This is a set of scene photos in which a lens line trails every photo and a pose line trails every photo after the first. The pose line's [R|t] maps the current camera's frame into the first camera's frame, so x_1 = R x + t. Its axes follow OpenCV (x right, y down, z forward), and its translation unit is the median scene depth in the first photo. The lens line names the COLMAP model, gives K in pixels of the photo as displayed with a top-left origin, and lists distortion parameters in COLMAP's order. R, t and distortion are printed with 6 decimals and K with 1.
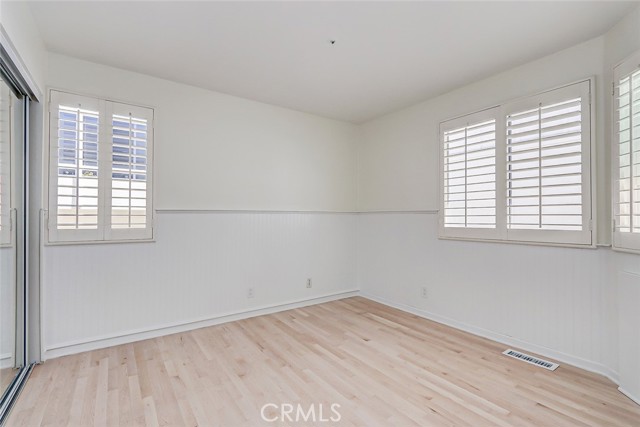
lens RADIAL K [[301.8, 0, 322.3], [0, 301.8, 213.4], [0, 0, 1]] dist [0.004271, 0.000075]
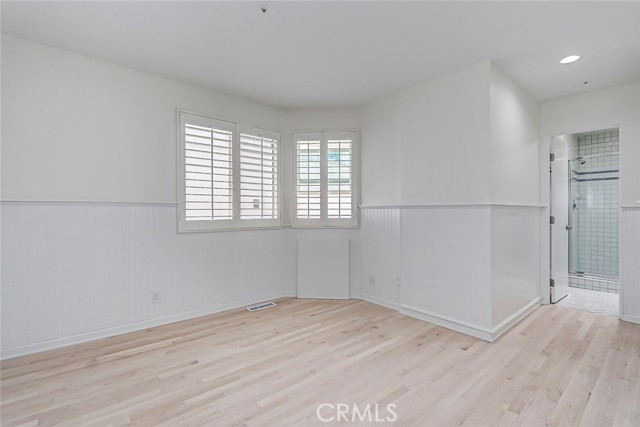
lens RADIAL K [[301.8, 0, 322.3], [0, 301.8, 213.4], [0, 0, 1]] dist [0.004271, 0.000075]
pose [[-0.118867, -0.012858, 0.992827, -0.739941], [-0.014367, 0.999834, 0.011228, 0.004373], [-0.992806, -0.012930, -0.119032, 0.808890]]
